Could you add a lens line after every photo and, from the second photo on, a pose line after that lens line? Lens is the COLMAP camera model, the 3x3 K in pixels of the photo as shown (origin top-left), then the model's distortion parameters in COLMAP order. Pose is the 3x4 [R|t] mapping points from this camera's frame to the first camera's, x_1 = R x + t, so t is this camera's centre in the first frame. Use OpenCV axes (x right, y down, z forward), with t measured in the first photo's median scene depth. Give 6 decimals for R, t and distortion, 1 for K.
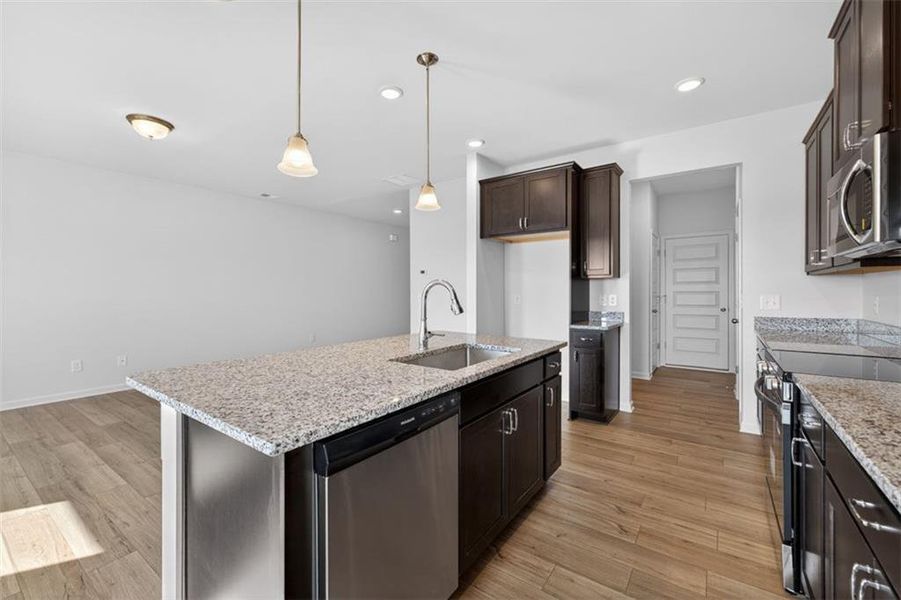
lens RADIAL K [[380.8, 0, 447.4], [0, 380.8, 292.7], [0, 0, 1]] dist [0.005797, -0.000483]
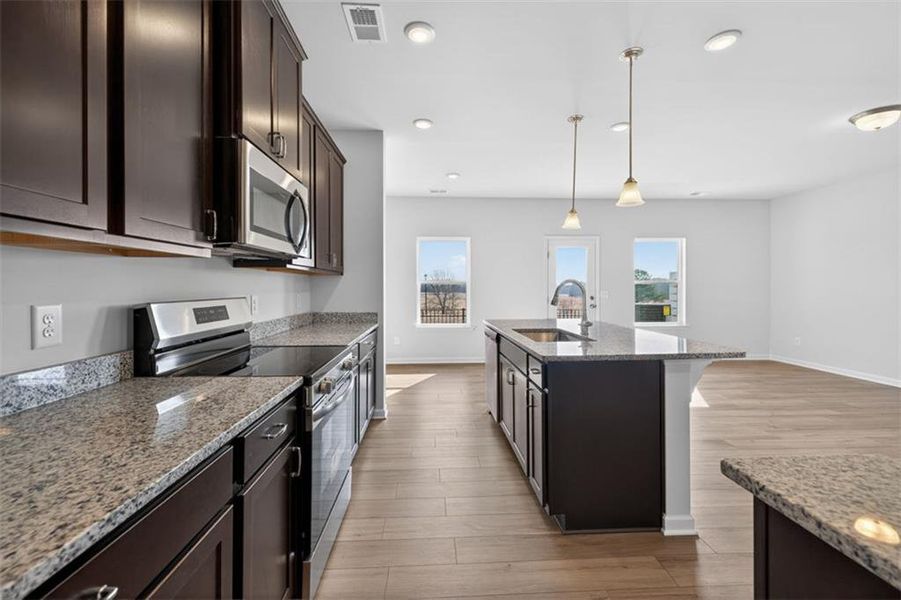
lens RADIAL K [[378.0, 0, 450.8], [0, 378.0, 291.5], [0, 0, 1]] dist [0.014239, -0.000214]
pose [[-0.774556, 0.007600, -0.632460, 0.800715], [0.000213, 0.999931, 0.011755, -0.010803], [0.632505, 0.008970, -0.774504, 1.268584]]
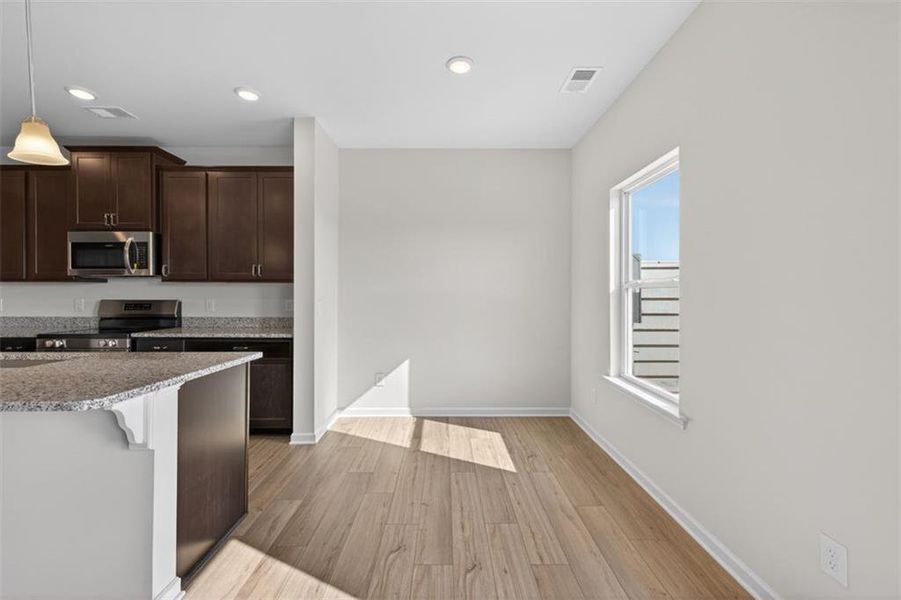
lens RADIAL K [[375.2, 0, 450.1], [0, 375.2, 293.8], [0, 0, 1]] dist [-0.000405, -0.000118]
pose [[-0.596948, 0.000891, 0.802280, -0.973626], [-0.000990, 0.999998, -0.001848, -0.008784], [-0.802279, -0.001897, -0.596946, 0.442790]]
